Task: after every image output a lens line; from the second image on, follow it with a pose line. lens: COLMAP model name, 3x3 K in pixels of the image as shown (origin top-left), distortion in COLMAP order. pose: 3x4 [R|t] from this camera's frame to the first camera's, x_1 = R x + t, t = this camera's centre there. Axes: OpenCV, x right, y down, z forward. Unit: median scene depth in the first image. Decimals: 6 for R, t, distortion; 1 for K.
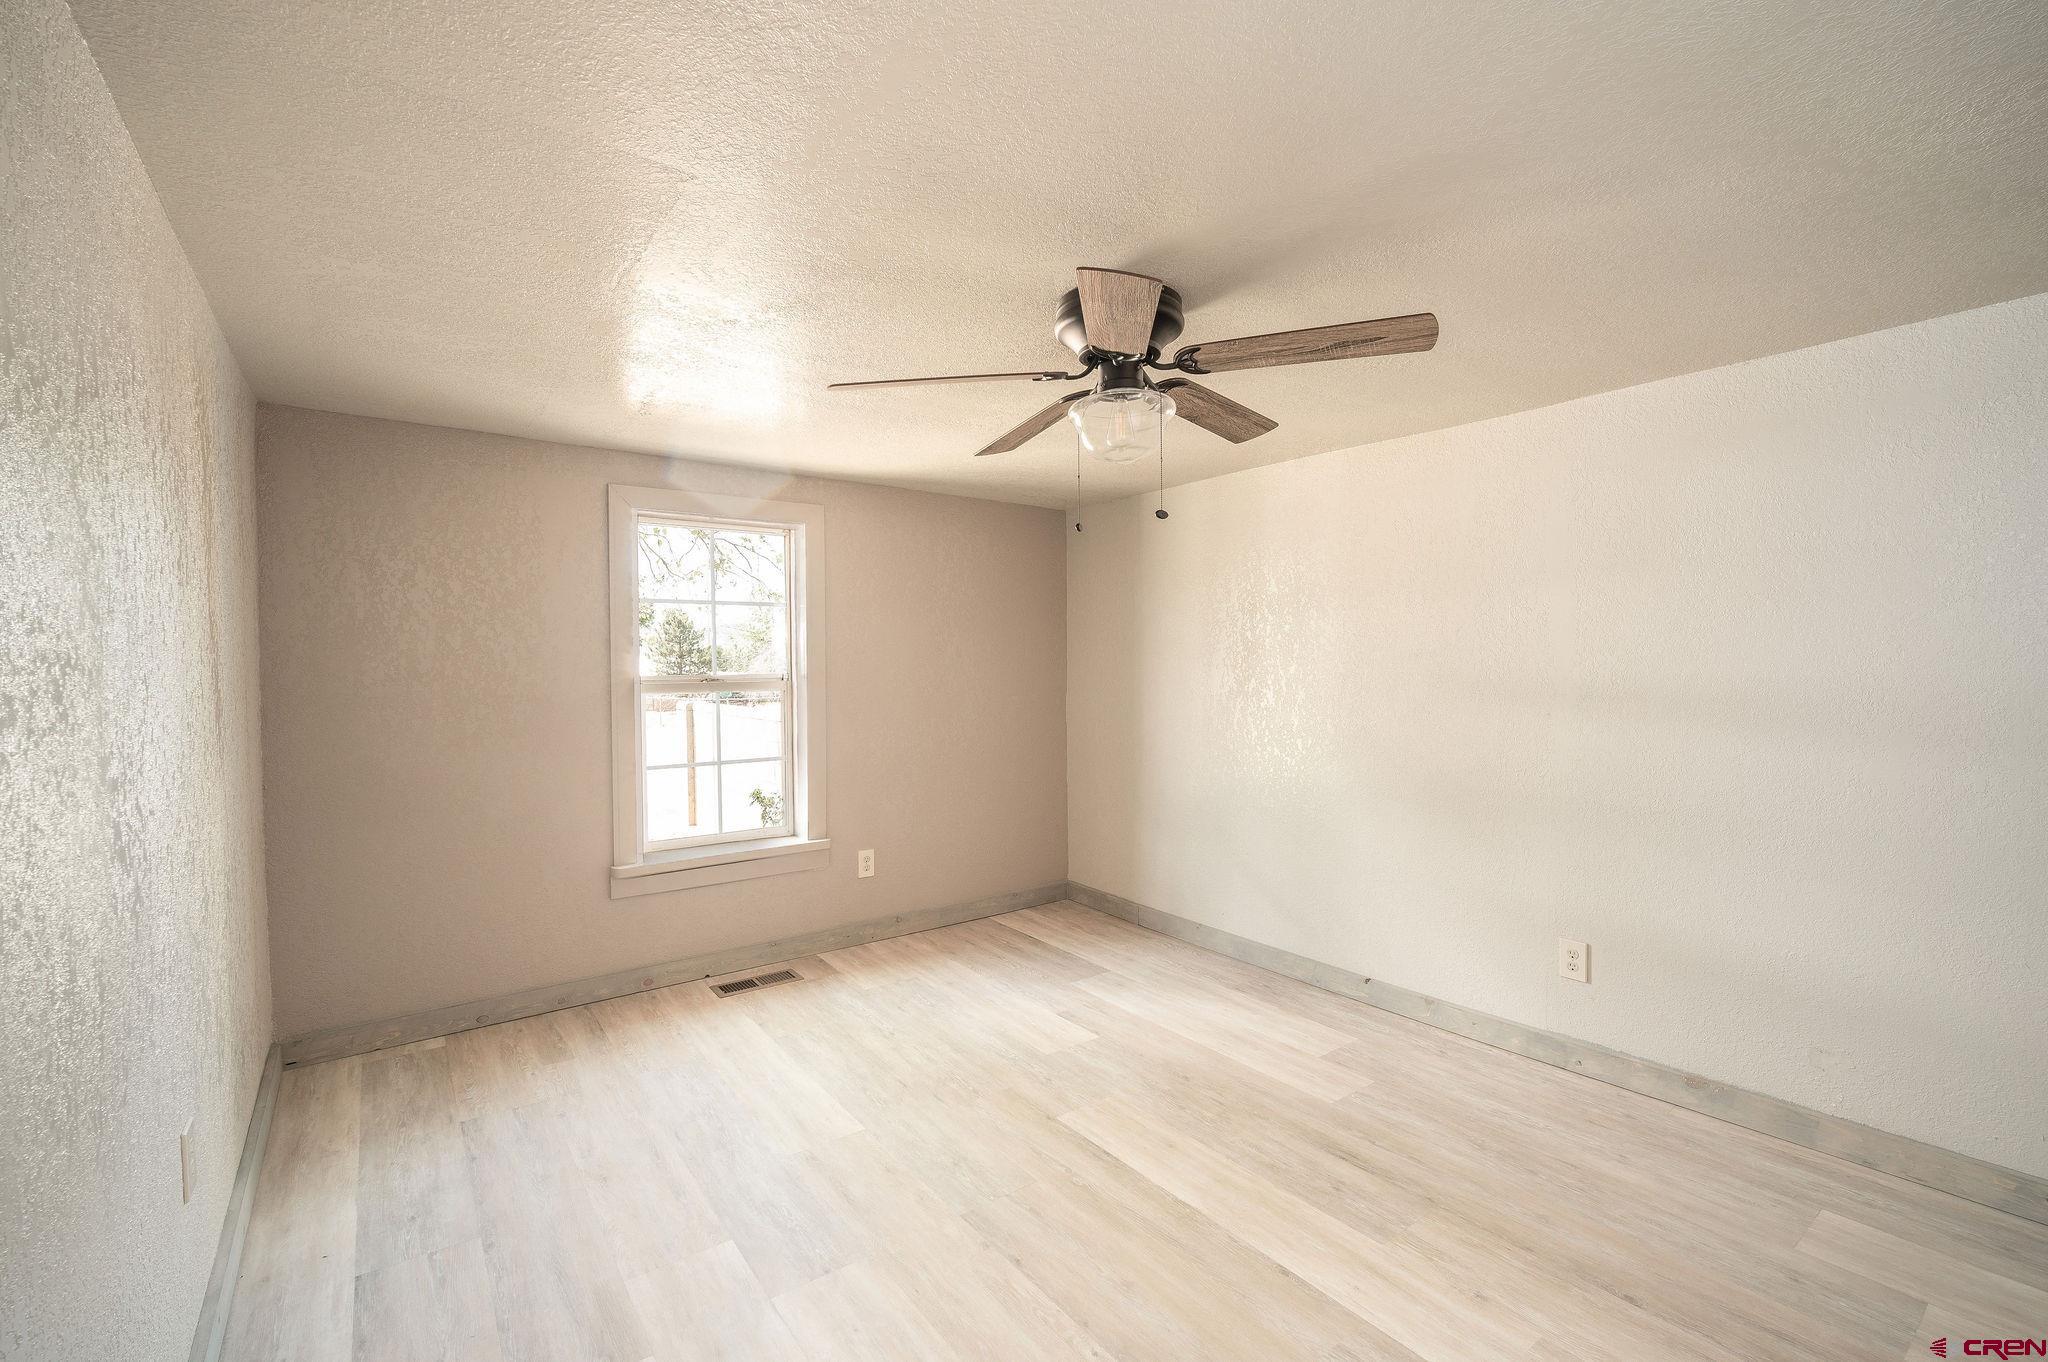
lens RADIAL K [[887.1, 0, 1028.9], [0, 887.1, 689.8], [0, 0, 1]] dist [-0.011409, 0.001230]
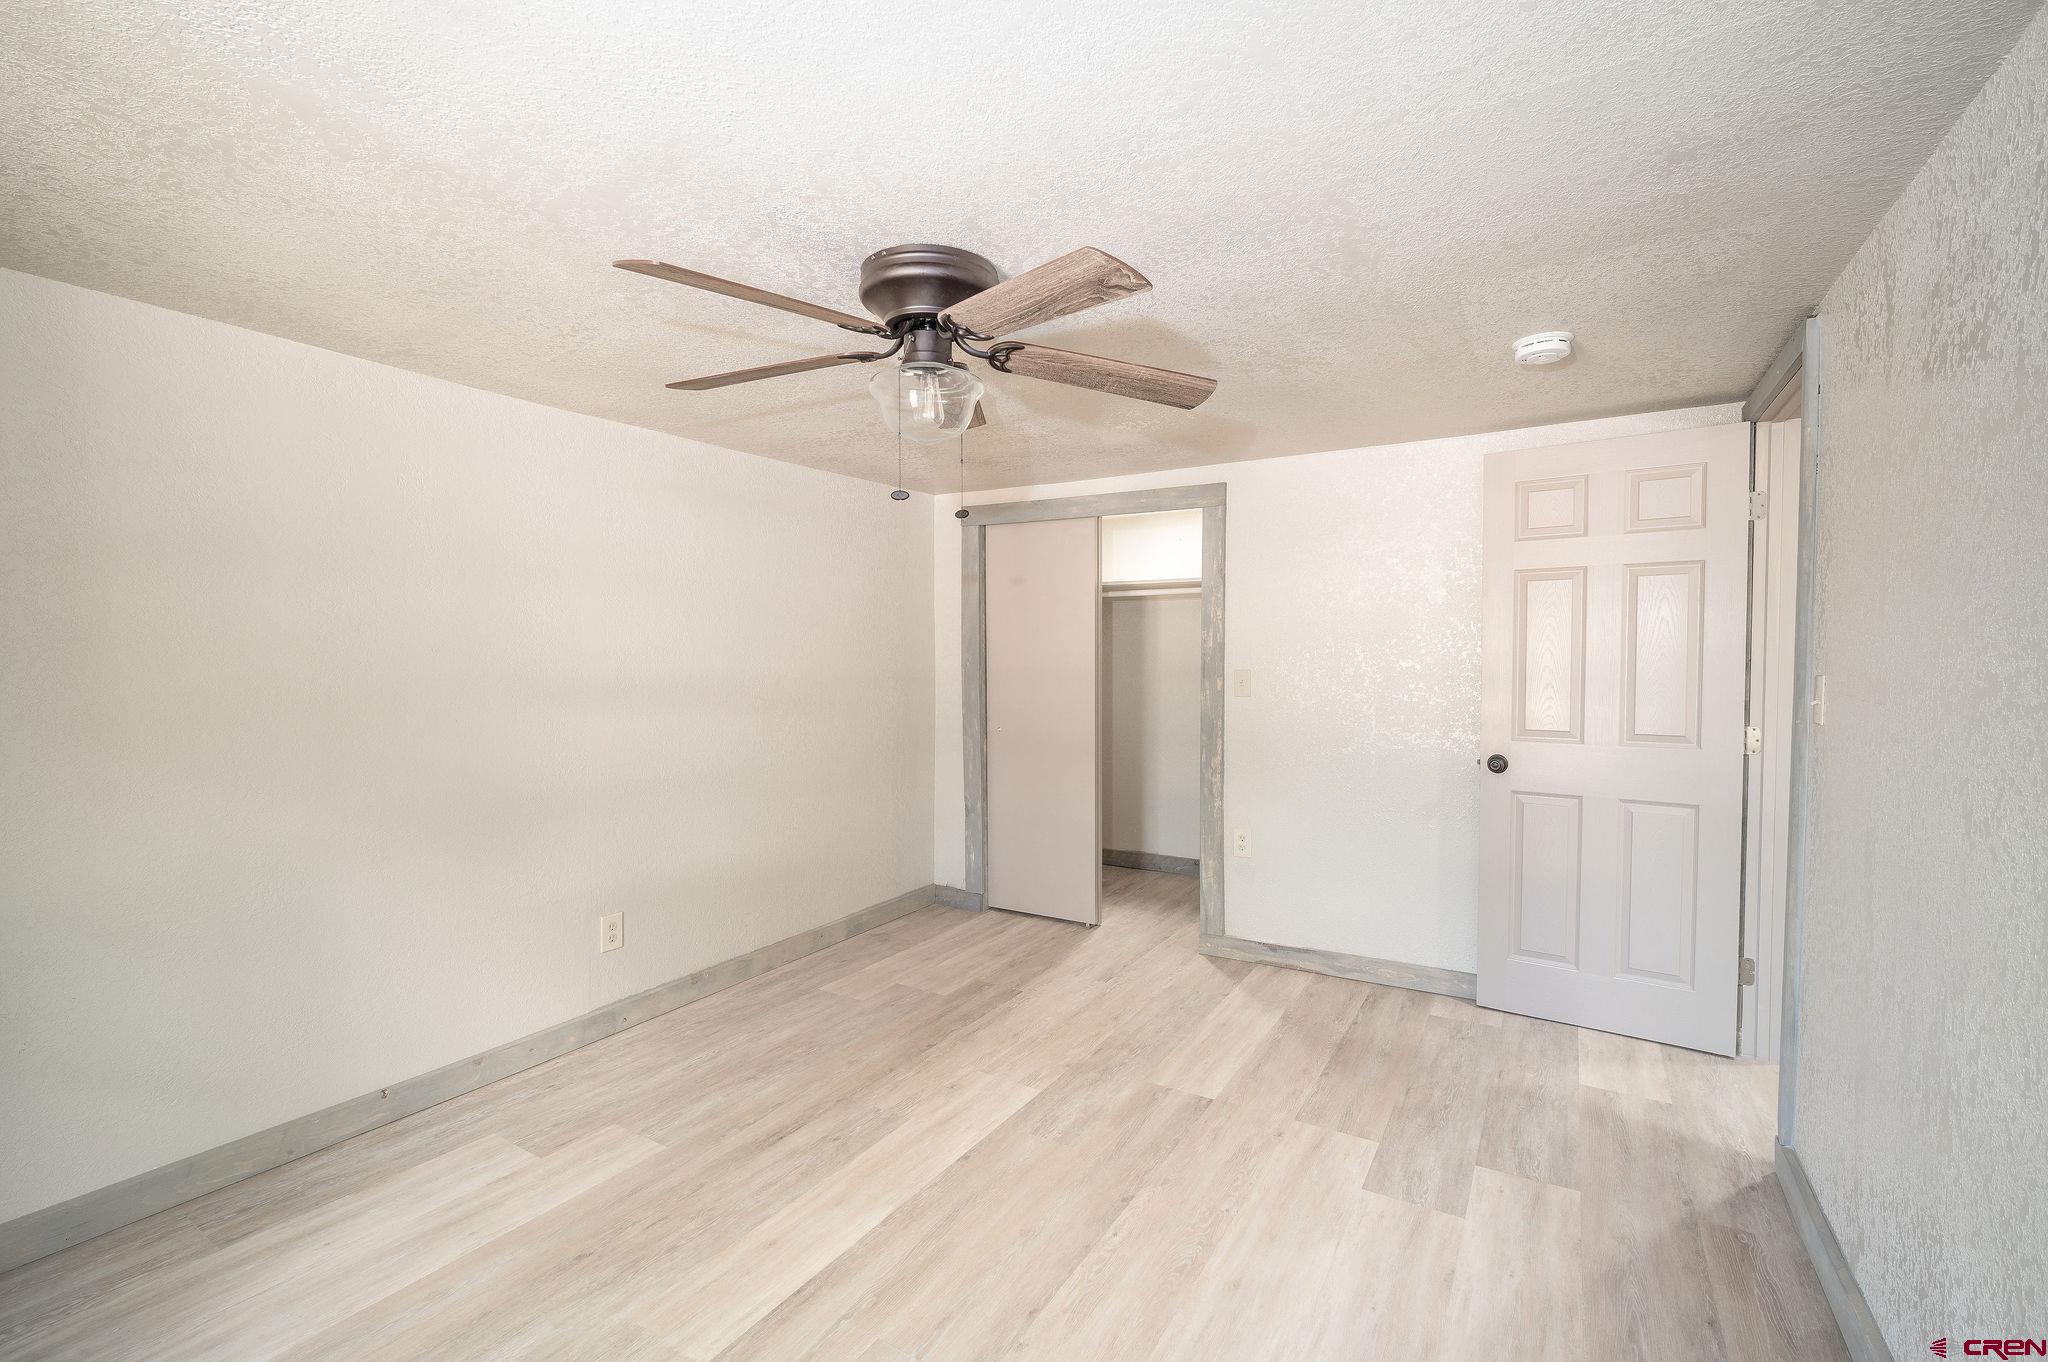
lens RADIAL K [[887.1, 0, 1028.9], [0, 887.1, 689.8], [0, 0, 1]] dist [-0.011409, 0.001230]
pose [[-0.370878, -0.028150, 0.928255, -0.641772], [0.033017, 0.998509, 0.043472, -0.026729], [-0.928095, 0.046770, -0.369395, 1.001238]]
